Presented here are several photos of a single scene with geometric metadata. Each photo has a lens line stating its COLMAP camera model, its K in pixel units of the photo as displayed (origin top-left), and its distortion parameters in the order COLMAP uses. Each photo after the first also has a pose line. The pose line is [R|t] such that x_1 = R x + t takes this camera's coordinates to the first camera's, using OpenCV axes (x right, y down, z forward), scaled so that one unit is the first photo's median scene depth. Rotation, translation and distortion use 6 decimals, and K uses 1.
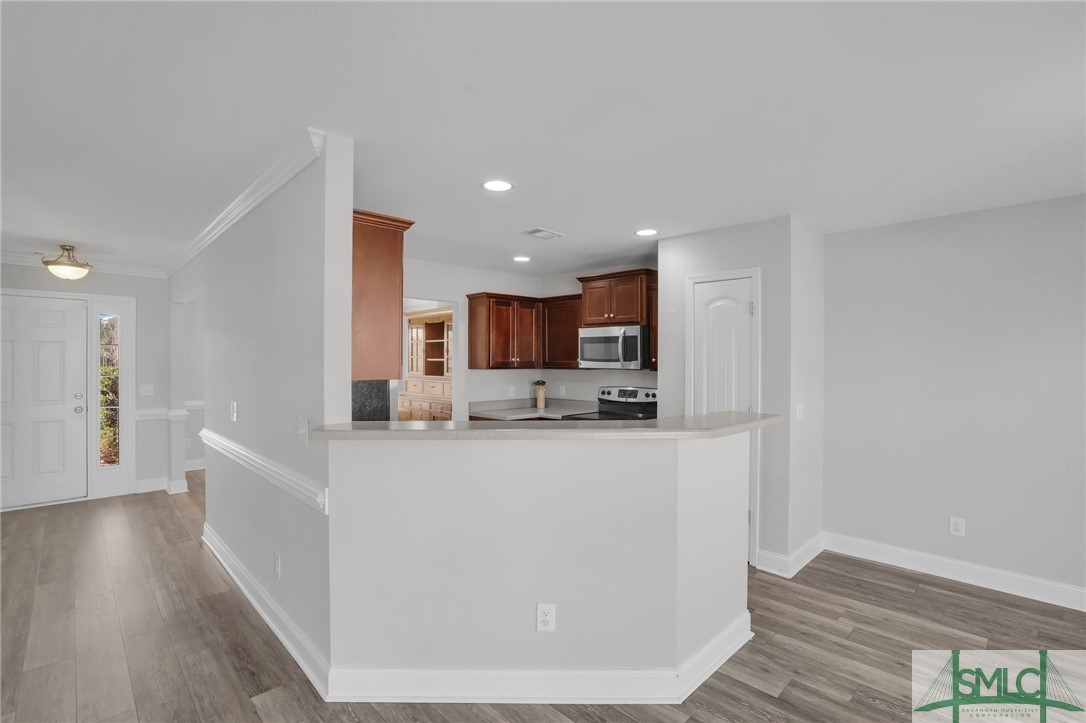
lens RADIAL K [[509.9, 0, 549.7], [0, 509.9, 360.6], [0, 0, 1]] dist [-0.062741, 0.021681]
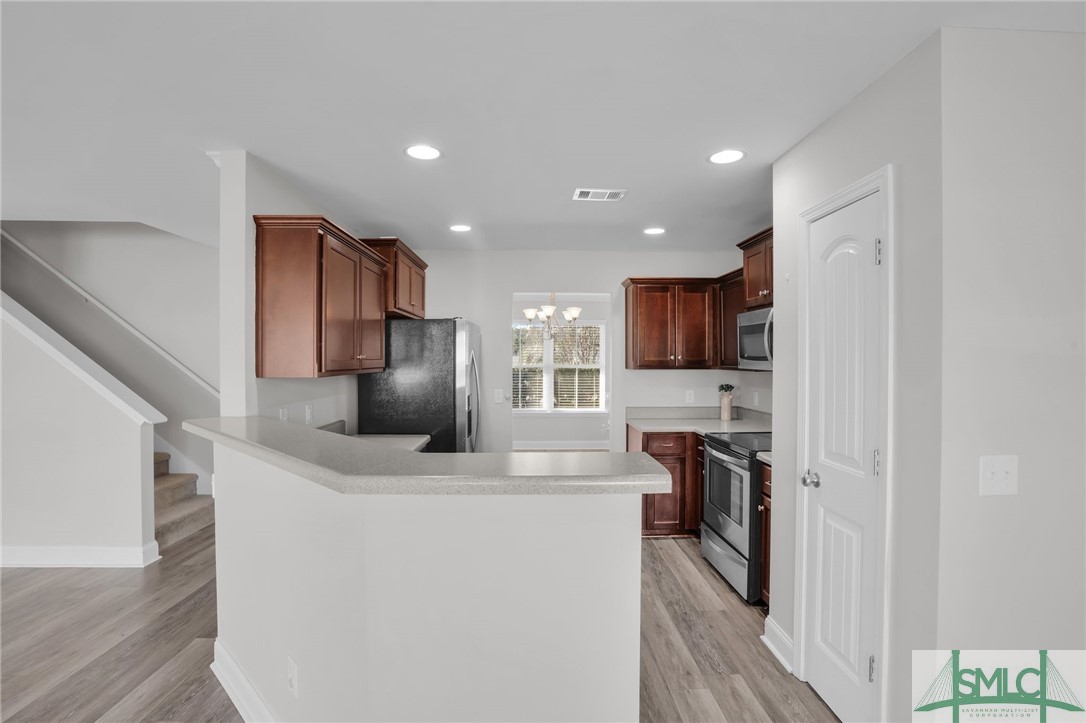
lens RADIAL K [[504.0, 0, 543.0], [0, 504.0, 361.5], [0, 0, 1]] dist [-0.038752, 0.000017]
pose [[0.726793, 0.001071, -0.686856, 0.337597], [0.001678, 0.999993, 0.003334, 0.001318], [0.686855, -0.003575, 0.726786, 0.287985]]
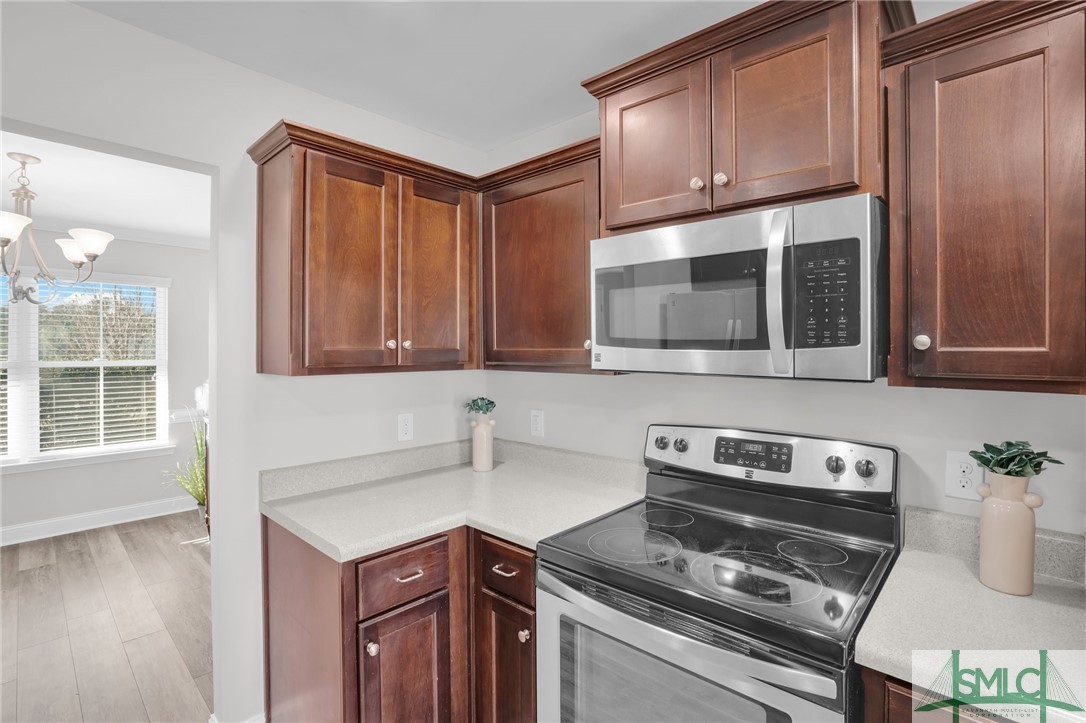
lens RADIAL K [[508.4, 0, 541.9], [0, 508.4, 349.3], [0, 0, 1]] dist [-0.059125, 0.023247]
pose [[0.999365, -0.003489, 0.035451, 0.016289], [0.003525, 0.999993, -0.000953, 0.002116], [-0.035448, 0.001077, 0.999371, 0.684358]]
